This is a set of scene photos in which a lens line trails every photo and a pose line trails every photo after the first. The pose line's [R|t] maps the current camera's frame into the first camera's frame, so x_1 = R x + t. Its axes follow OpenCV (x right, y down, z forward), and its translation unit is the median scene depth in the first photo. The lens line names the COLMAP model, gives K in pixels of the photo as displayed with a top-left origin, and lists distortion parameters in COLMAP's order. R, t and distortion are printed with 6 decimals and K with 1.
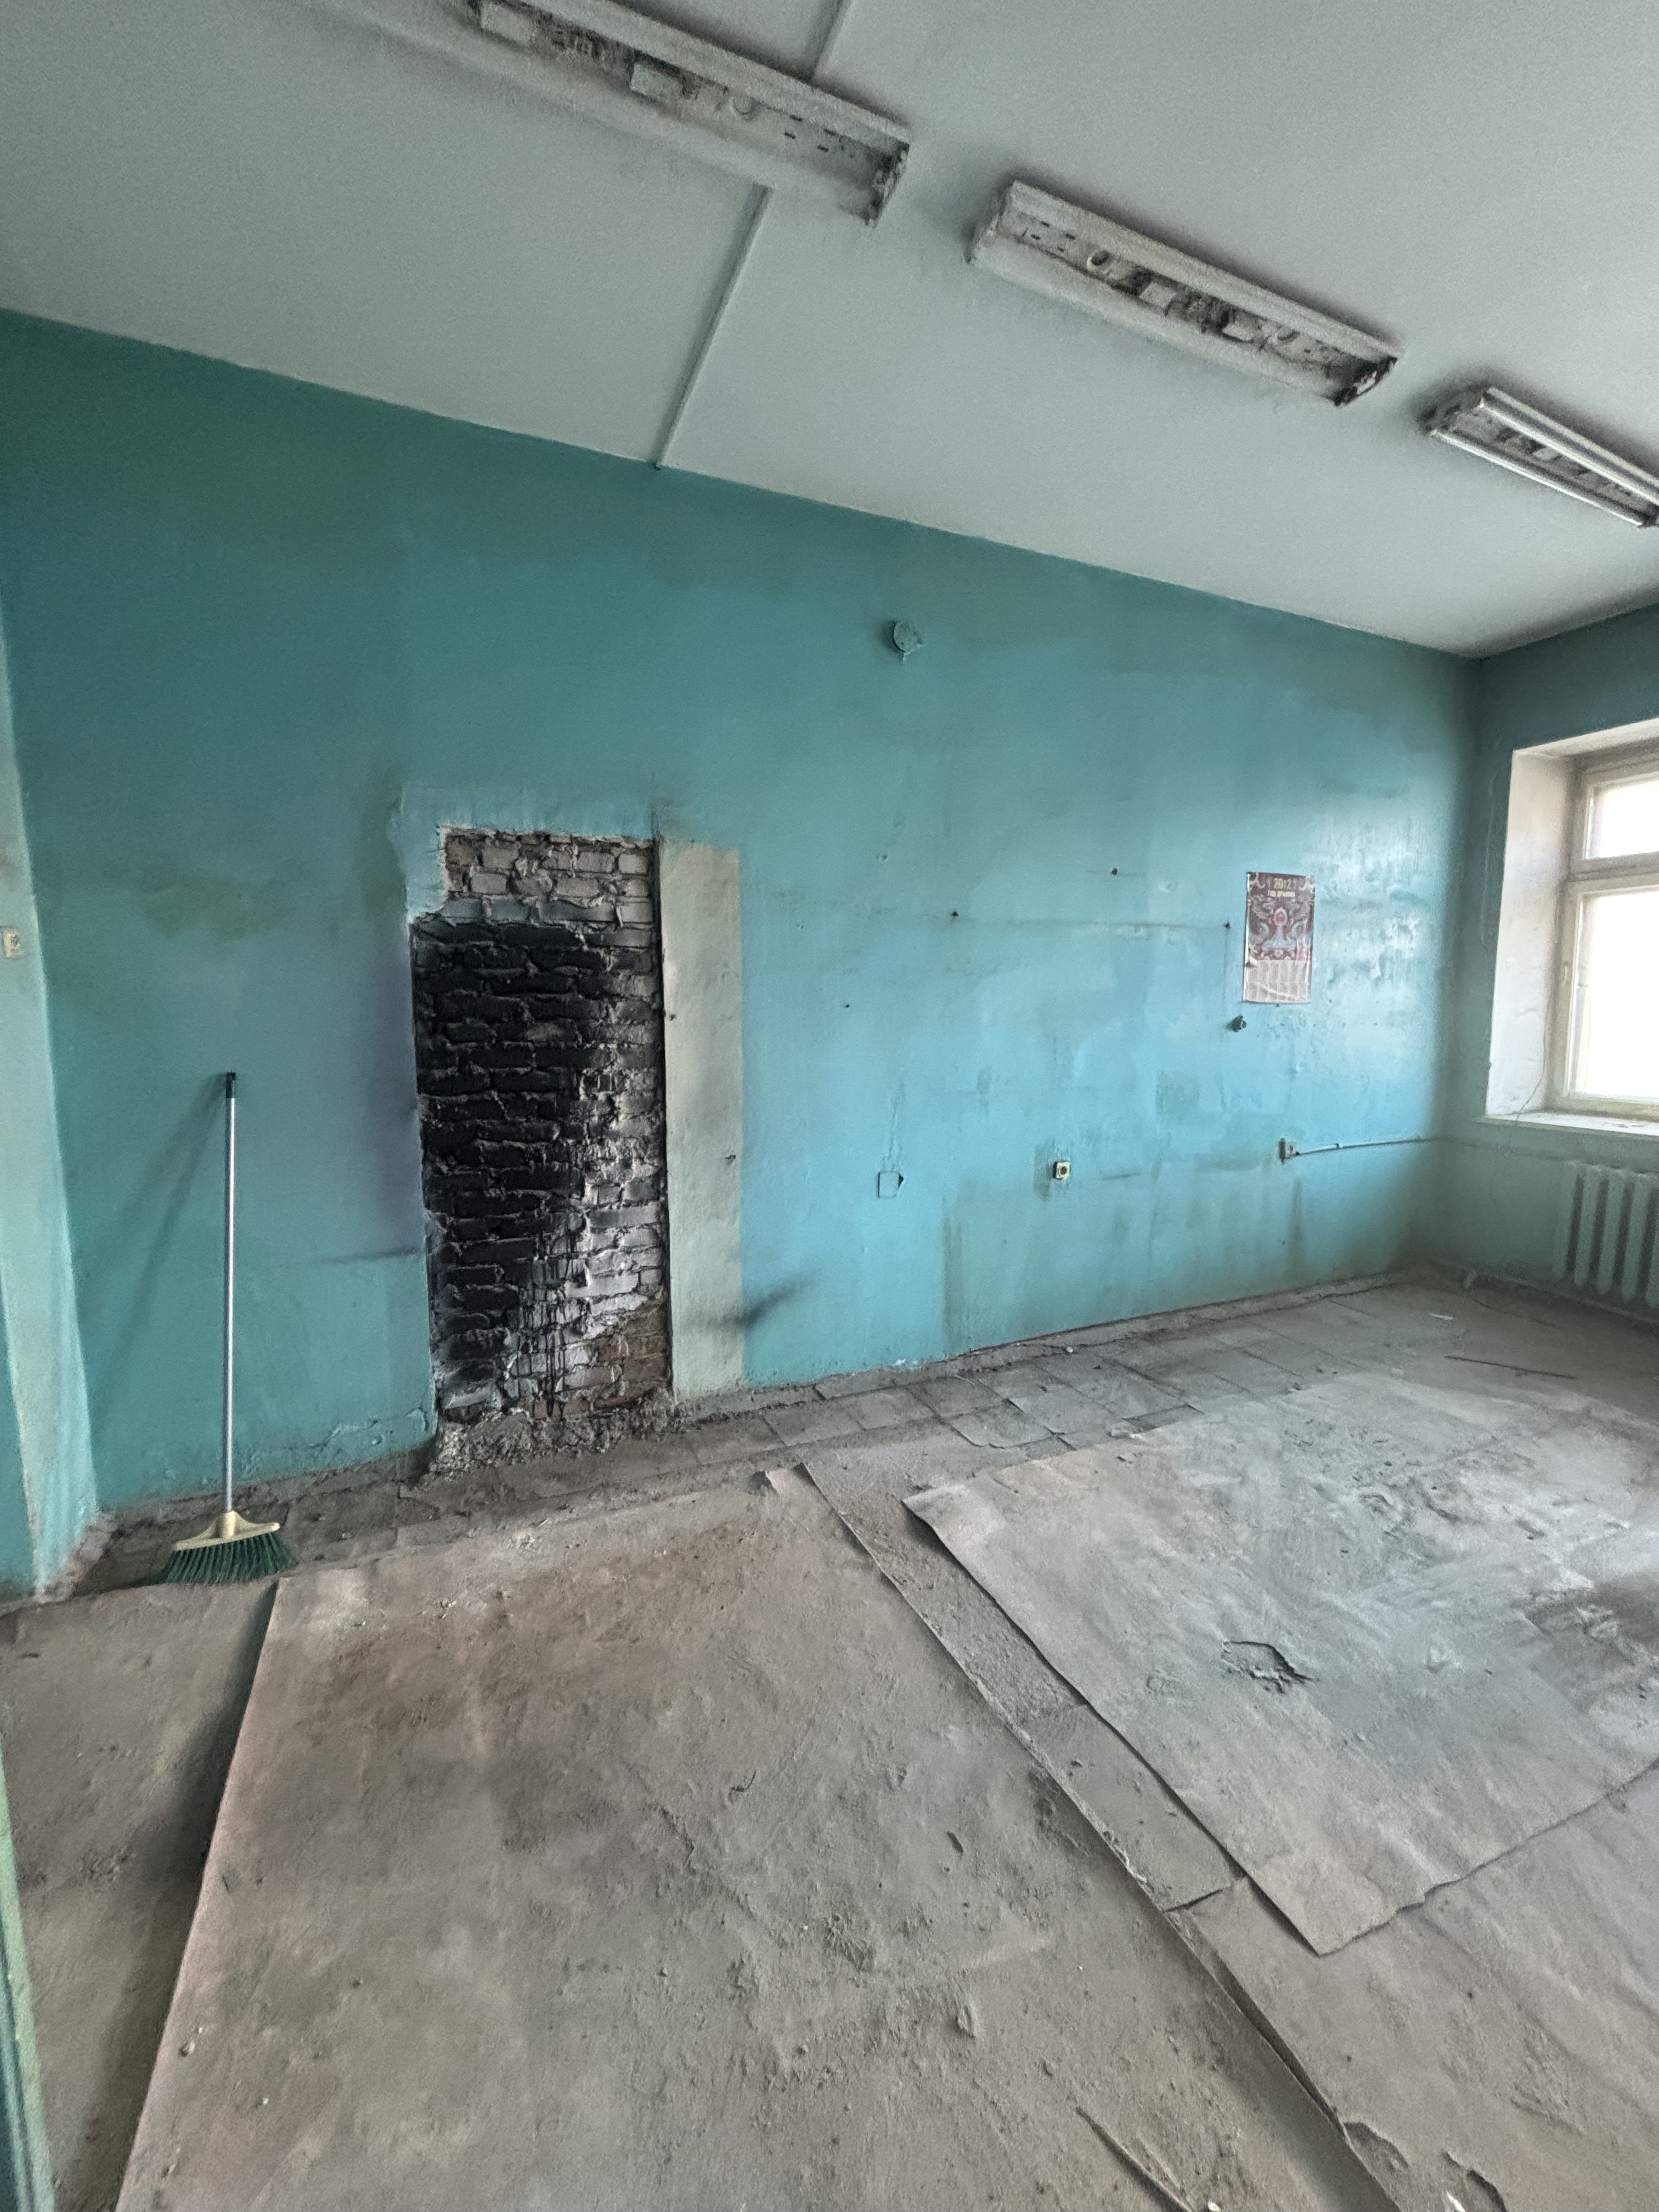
lens RADIAL K [[892.0, 0, 829.3], [0, 892.0, 1100.8], [0, 0, 1]] dist [-0.009908, 0.004195]
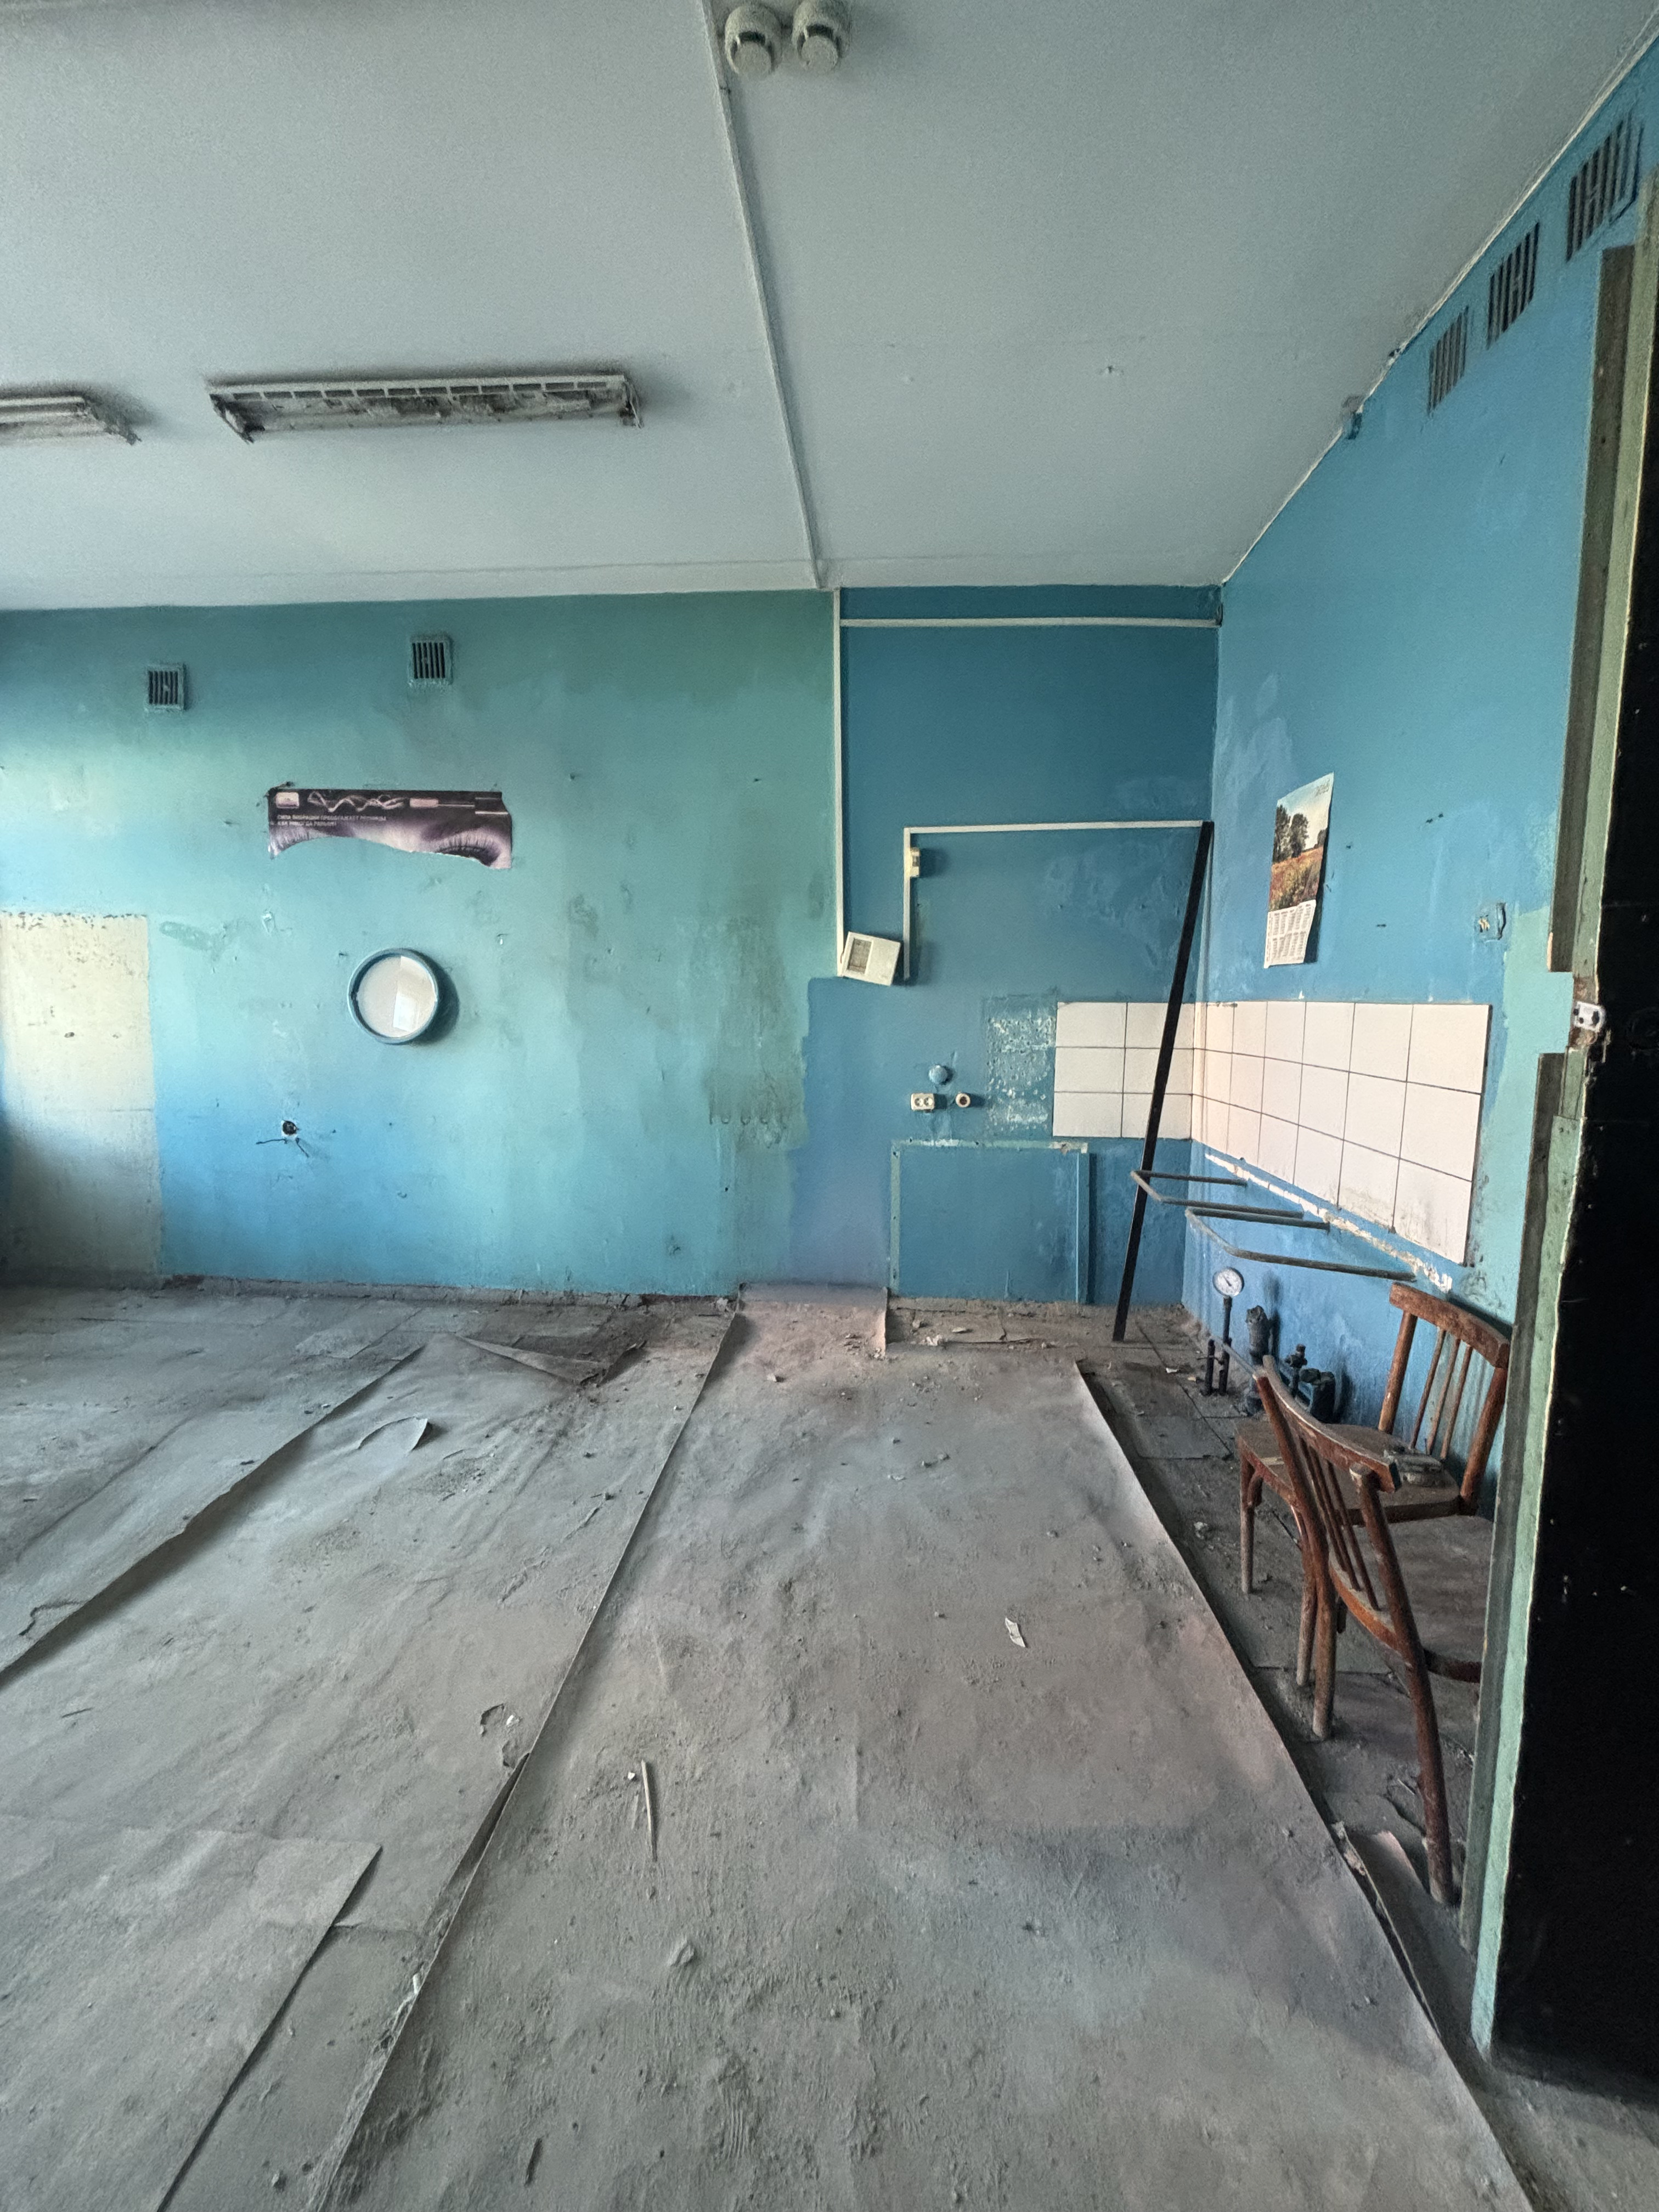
lens RADIAL K [[892.0, 0, 829.3], [0, 892.0, 1100.8], [0, 0, 1]] dist [-0.009908, 0.004195]
pose [[-0.888628, -0.059501, 0.454753, -0.205347], [0.043723, 0.976041, 0.213147, -0.075598], [-0.456541, 0.209292, -0.864736, 0.811431]]
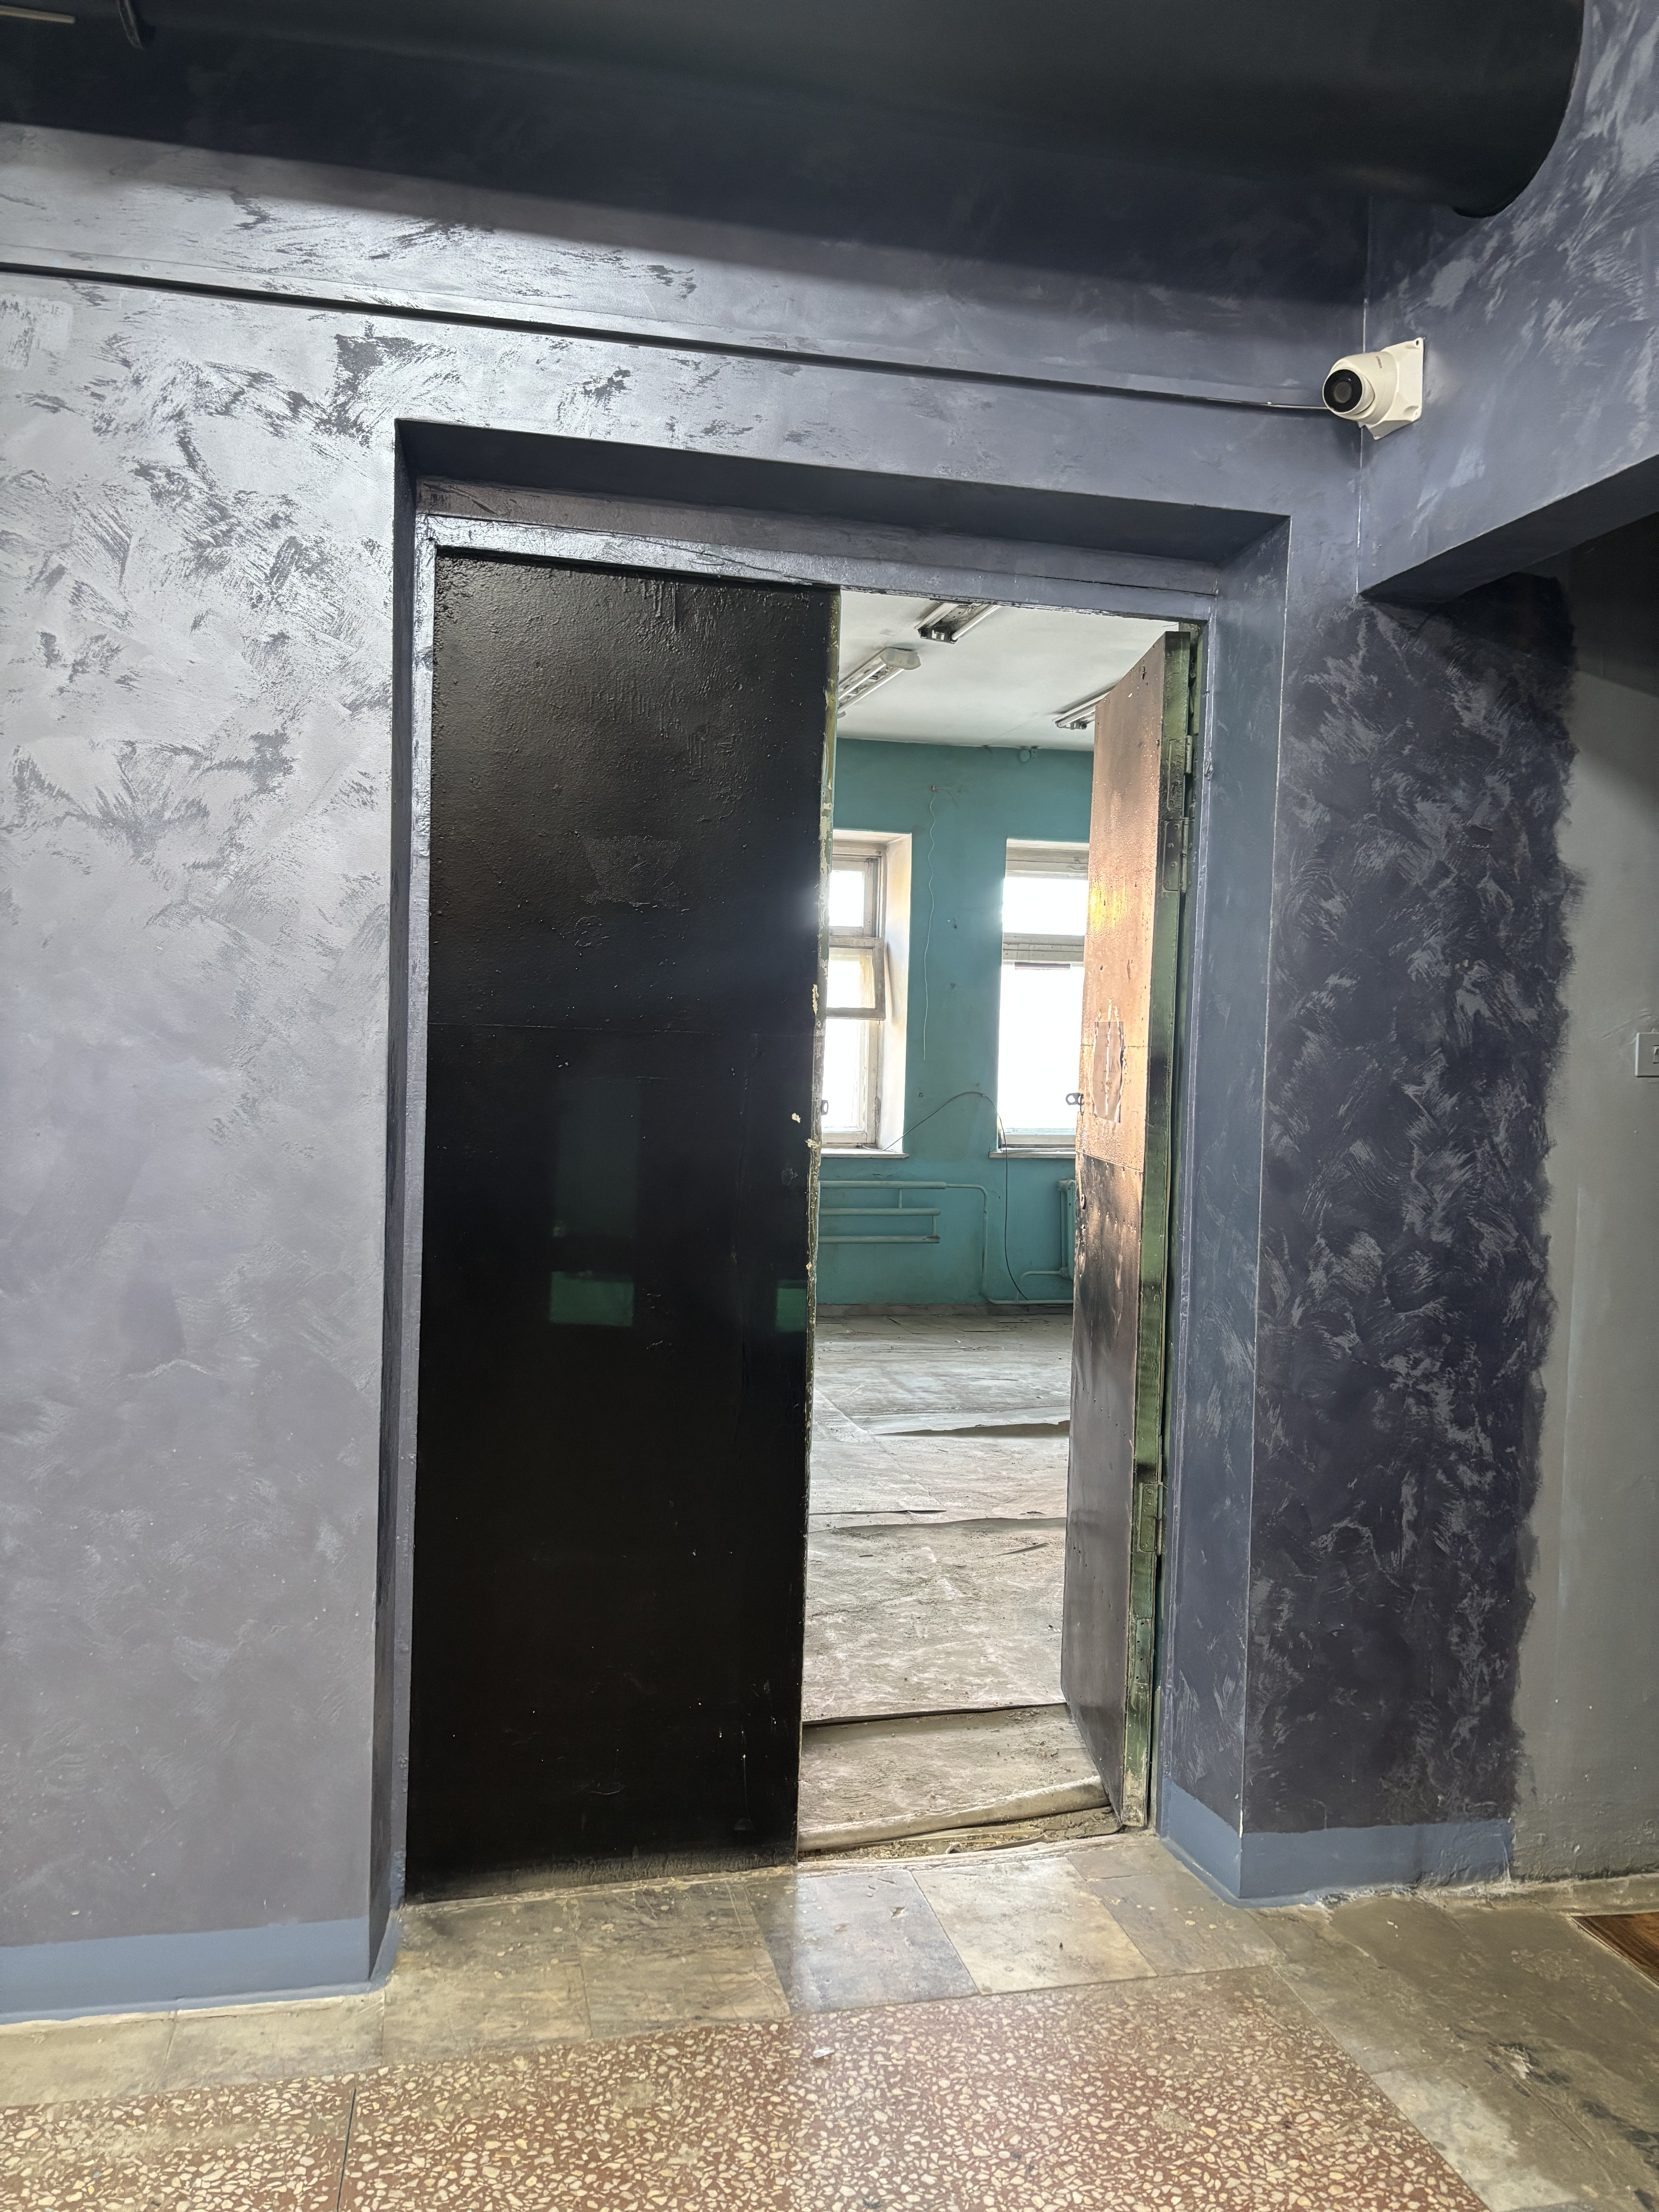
lens RADIAL K [[1672.4, 0, 829.5], [0, 1672.4, 1106.0], [0, 0, 1]] dist [-0.001525, 0.000777]
pose [[0.171029, -0.036633, 0.984585, -1.806410], [0.081838, 0.996384, 0.022856, -0.053890], [-0.981861, 0.076667, 0.173408, 0.279201]]
